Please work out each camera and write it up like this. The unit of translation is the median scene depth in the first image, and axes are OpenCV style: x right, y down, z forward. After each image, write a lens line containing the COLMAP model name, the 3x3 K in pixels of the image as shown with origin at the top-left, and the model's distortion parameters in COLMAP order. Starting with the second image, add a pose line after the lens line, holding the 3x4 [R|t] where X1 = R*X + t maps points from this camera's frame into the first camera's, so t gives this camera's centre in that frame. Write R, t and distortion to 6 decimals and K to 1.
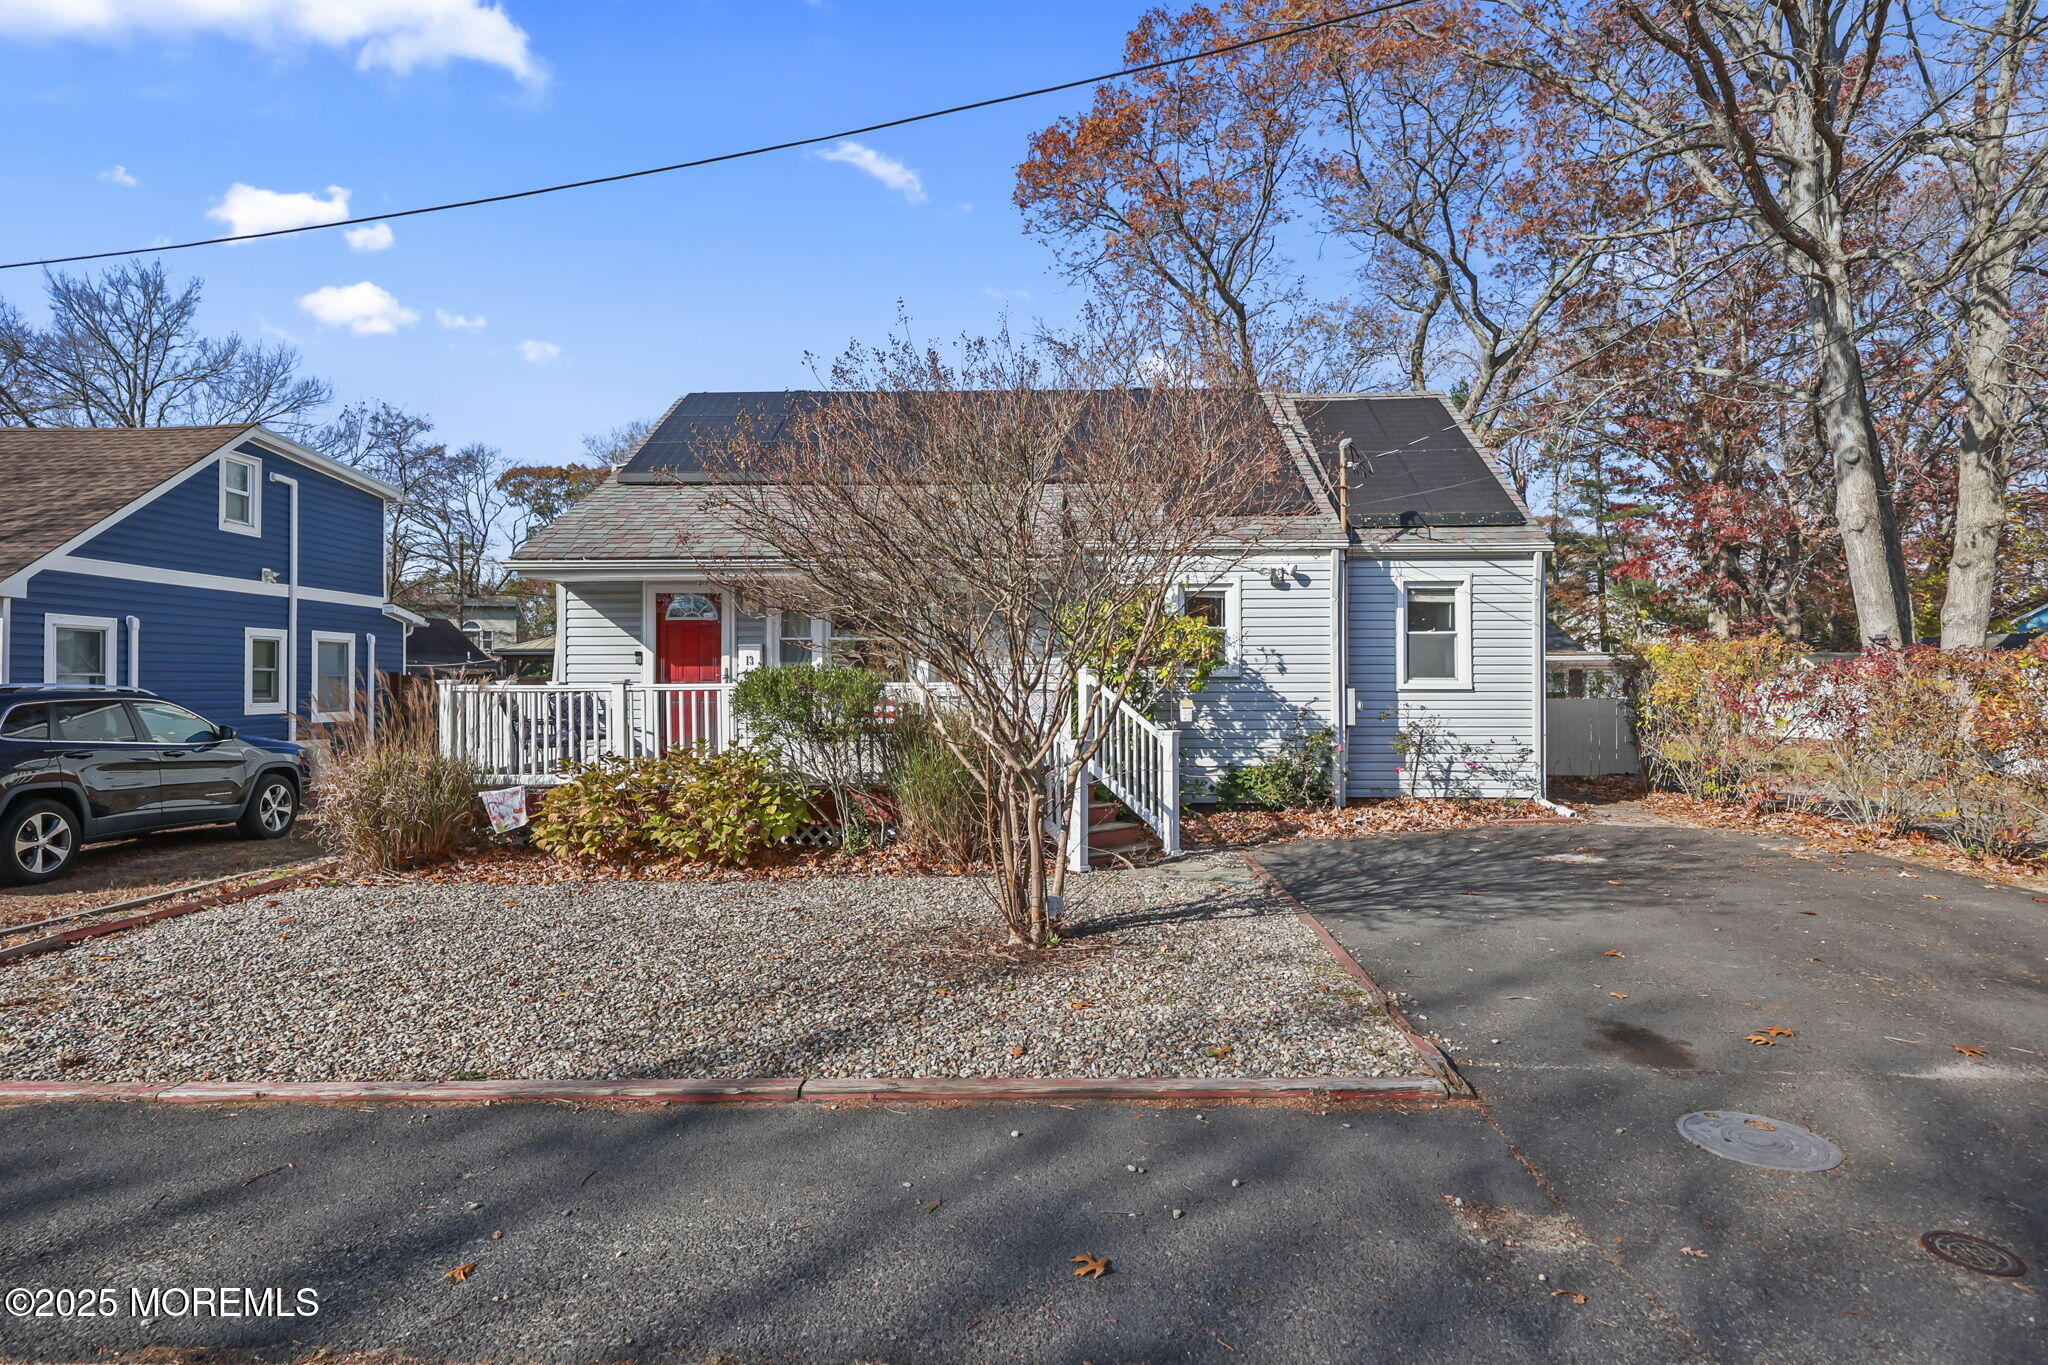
lens RADIAL K [[881.3, 0, 1043.2], [0, 881.3, 682.9], [0, 0, 1]] dist [-0.001063, -0.000022]
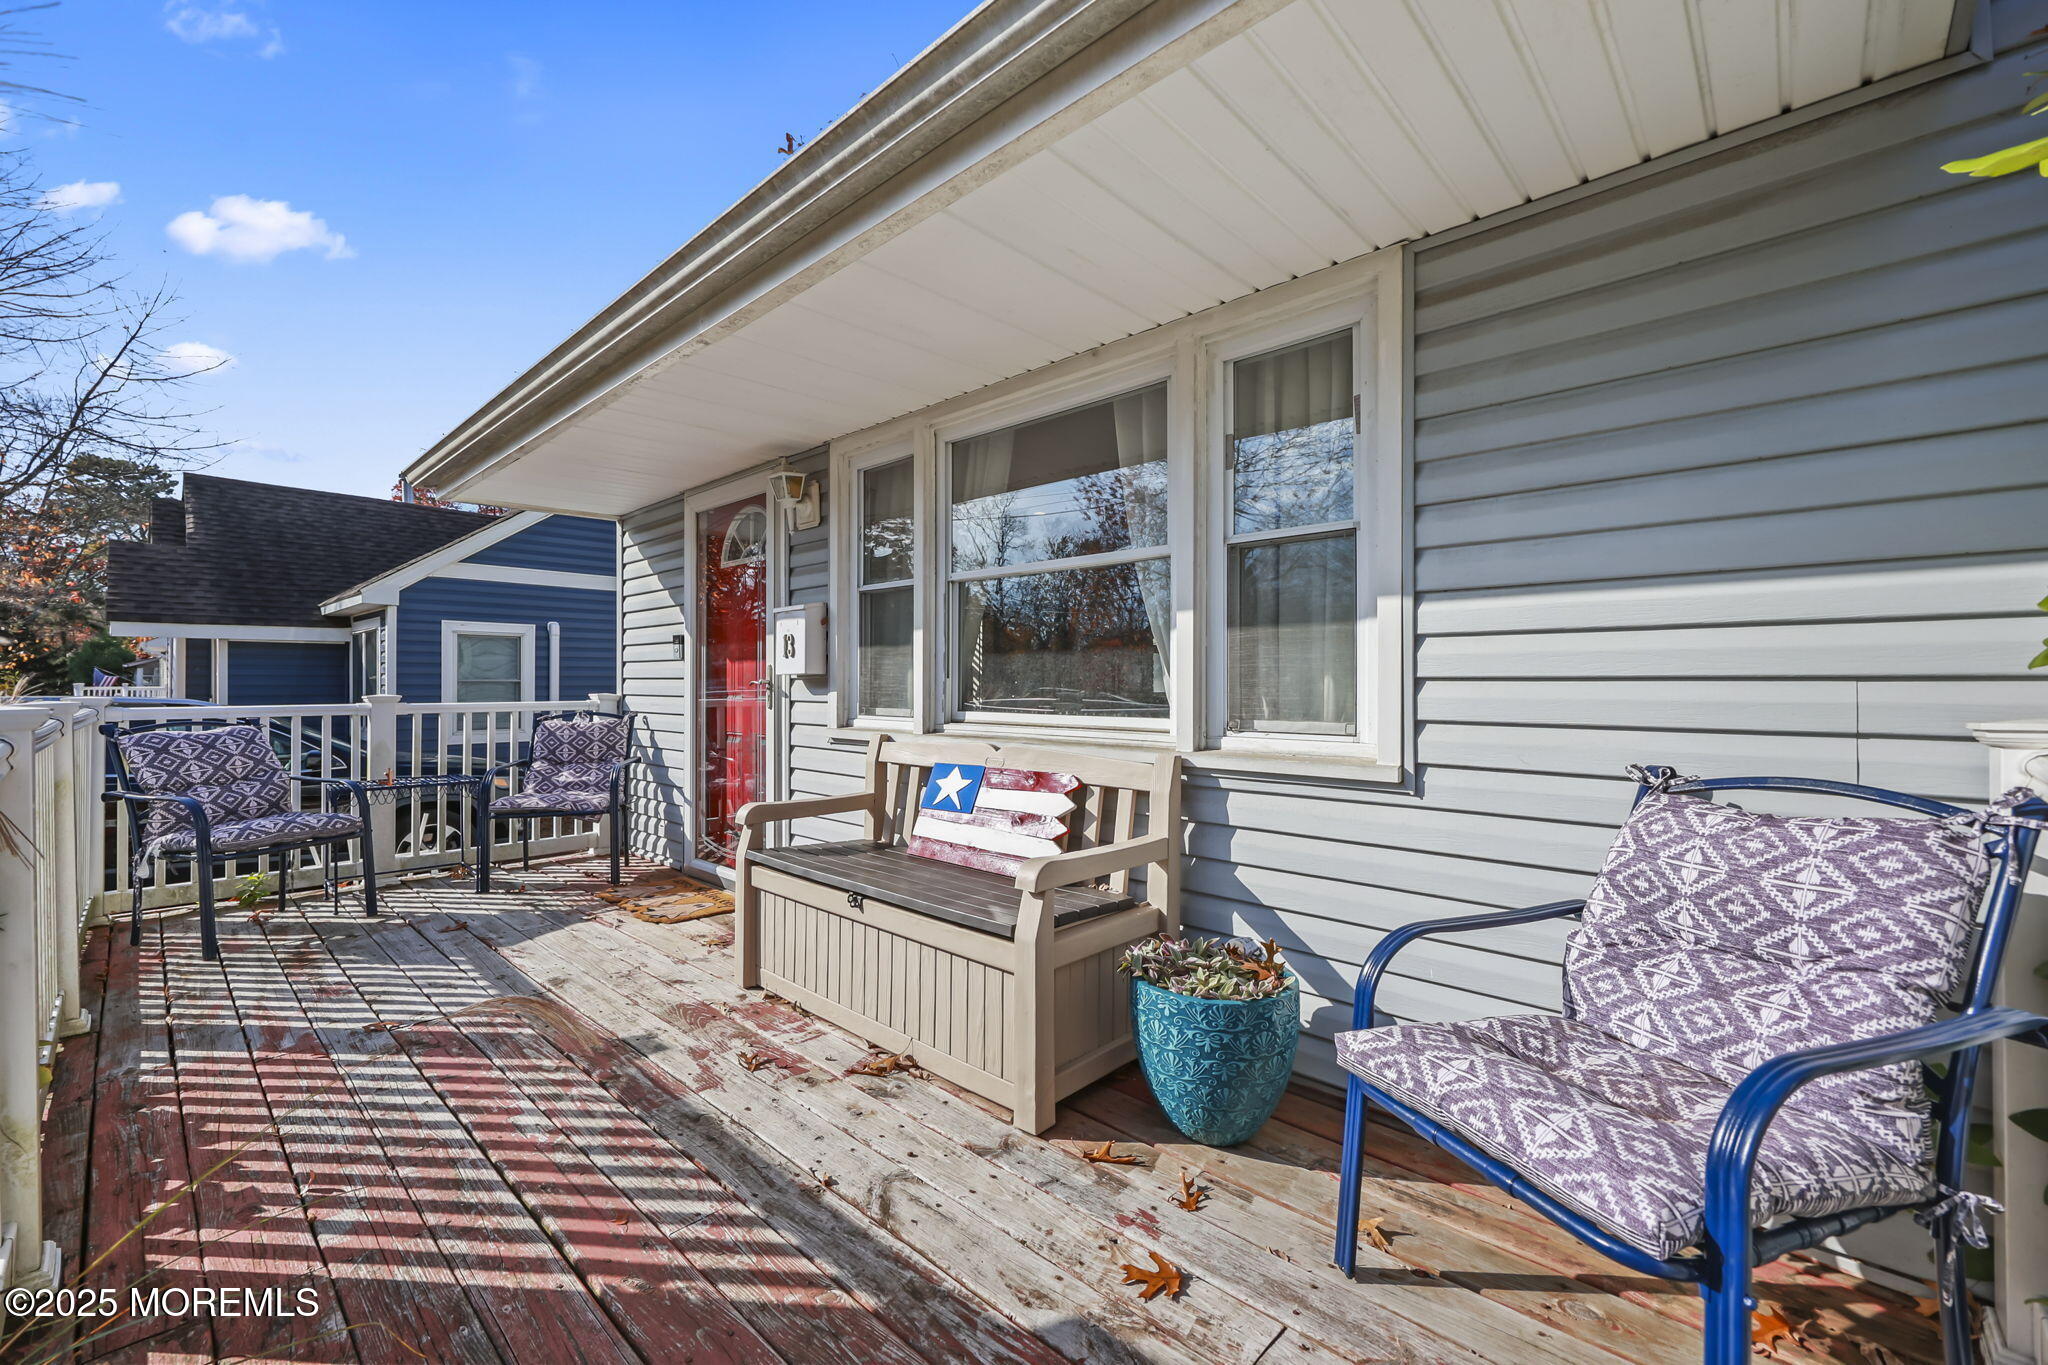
lens RADIAL K [[881.3, 0, 1017.9], [0, 881.3, 684.4], [0, 0, 1]] dist [-0.001063, -0.000022]
pose [[0.796326, 0.000787, -0.604867, -0.002358], [-0.000168, 0.999999, 0.001079, -0.009053], [0.604868, -0.000757, 0.796326, 0.770170]]
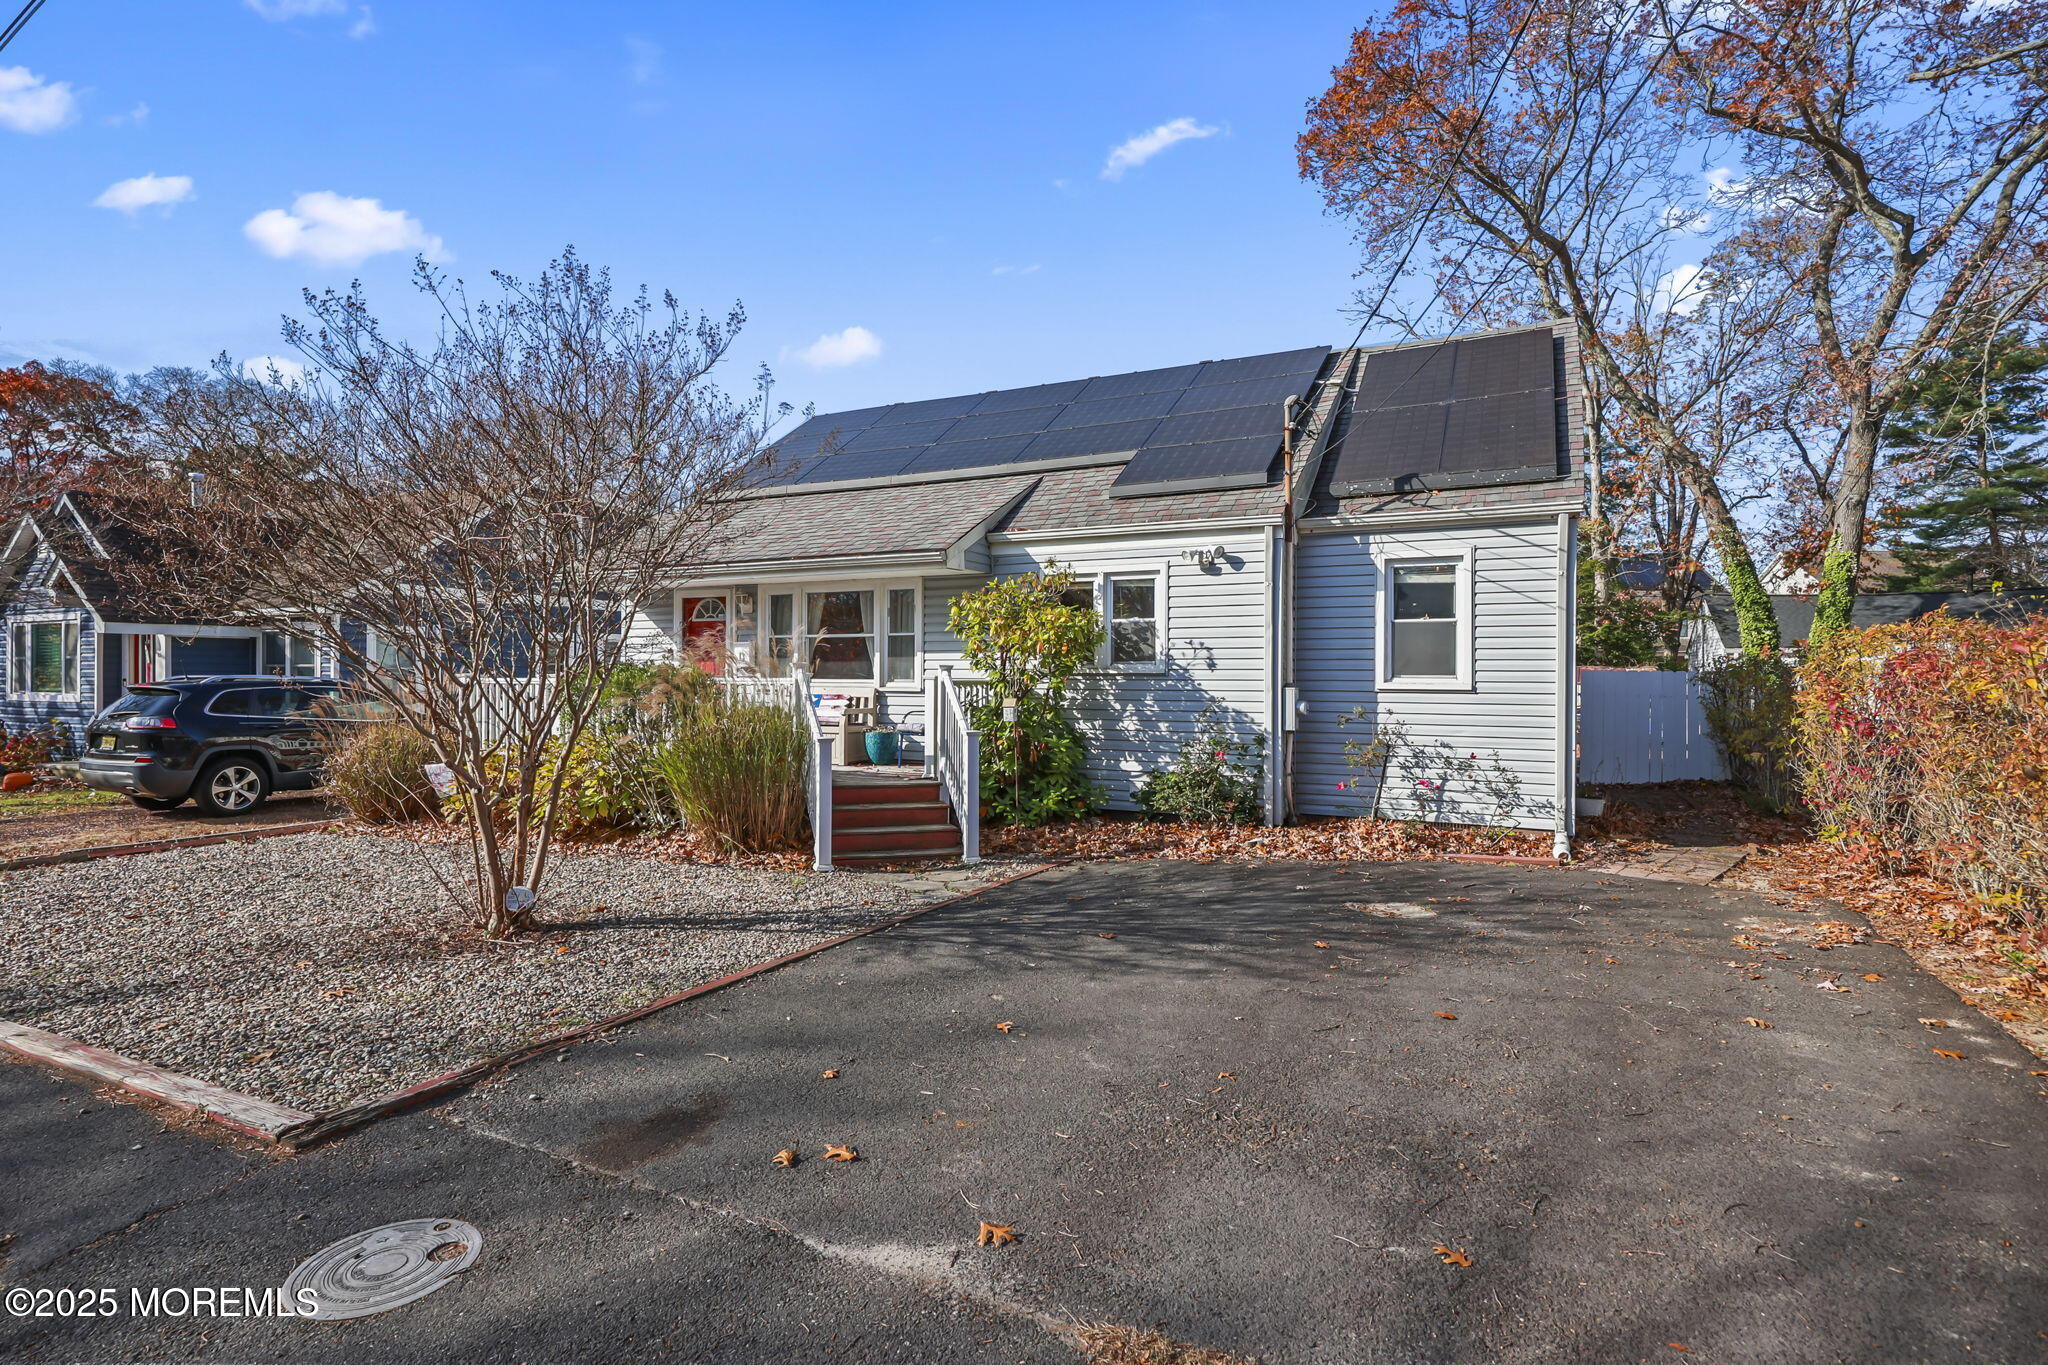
lens RADIAL K [[881.3, 0, 1024.3], [0, 881.3, 679.5], [0, 0, 1]] dist [-0.001063, -0.000022]
pose [[0.934112, 0.006432, -0.356923, 0.406930], [-0.006281, 0.999979, 0.001583, -0.000892], [0.356925, 0.000763, 0.934133, 0.106554]]
